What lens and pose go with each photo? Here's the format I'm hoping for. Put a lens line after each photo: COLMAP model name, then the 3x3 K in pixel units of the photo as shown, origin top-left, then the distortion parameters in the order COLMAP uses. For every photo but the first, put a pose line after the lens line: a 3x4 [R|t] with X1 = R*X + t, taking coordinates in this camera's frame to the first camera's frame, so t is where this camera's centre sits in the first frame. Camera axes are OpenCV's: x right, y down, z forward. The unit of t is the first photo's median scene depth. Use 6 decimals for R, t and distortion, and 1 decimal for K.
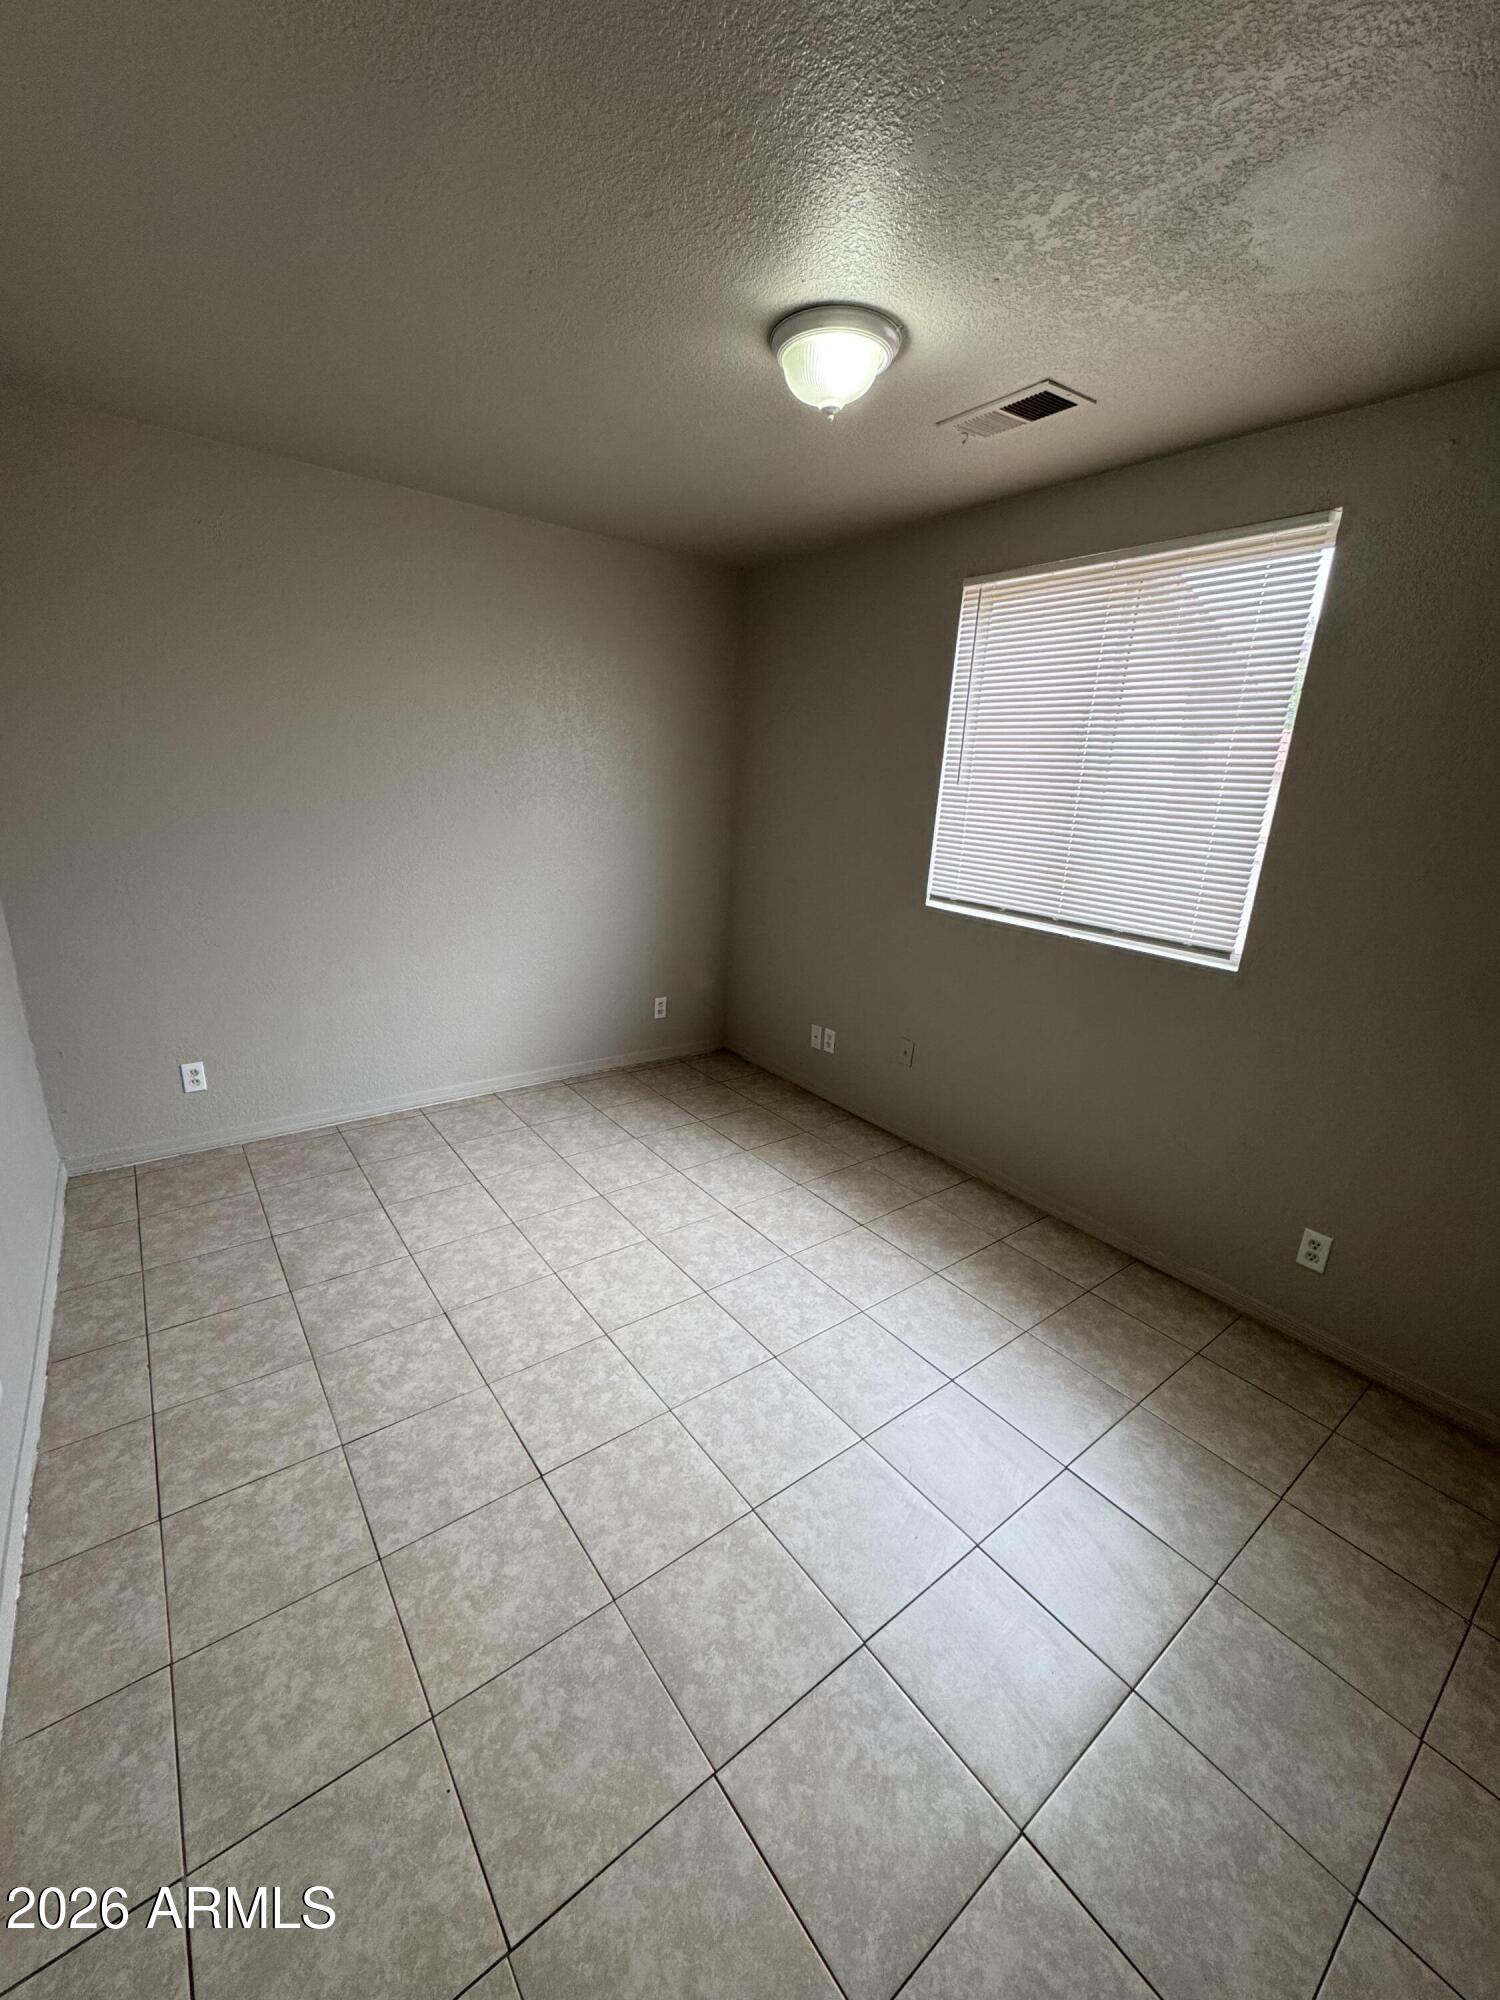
lens RADIAL K [[796.4, 0, 746.7], [0, 796.4, 993.2], [0, 0, 1]] dist [-0.004753, 0.001276]
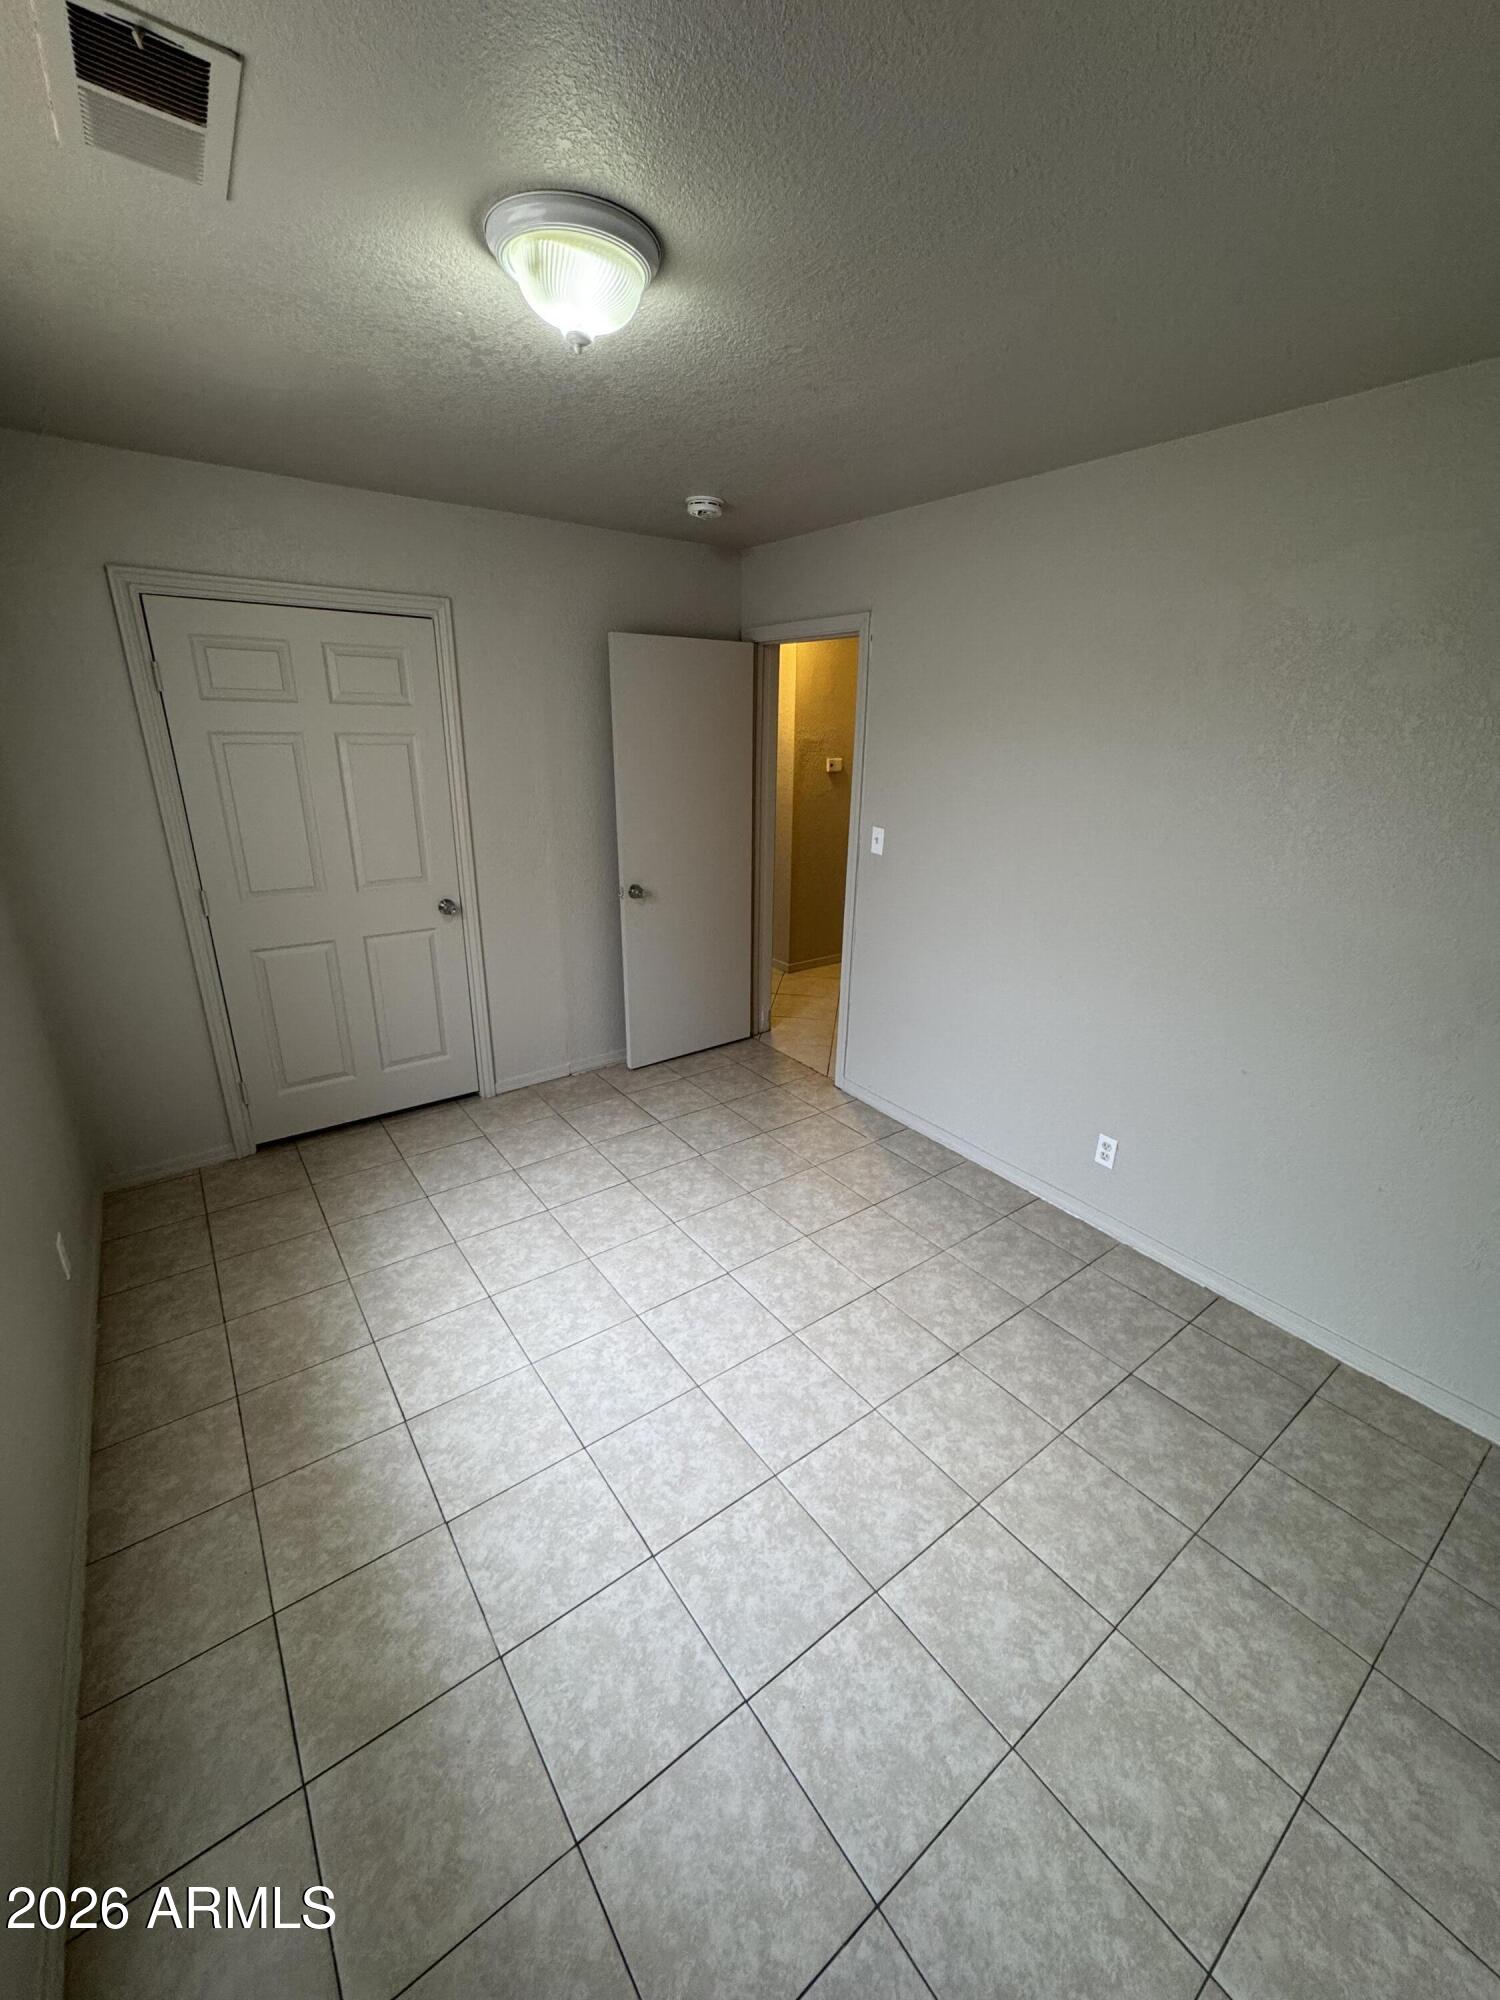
lens RADIAL K [[796.4, 0, 754.7], [0, 796.4, 1000.9], [0, 0, 1]] dist [-0.004753, 0.001276]
pose [[-0.997439, -0.069096, -0.018450, -0.068263], [-0.067160, 0.816285, 0.573731, -0.487455], [-0.024582, 0.573501, -0.818836, 1.464602]]
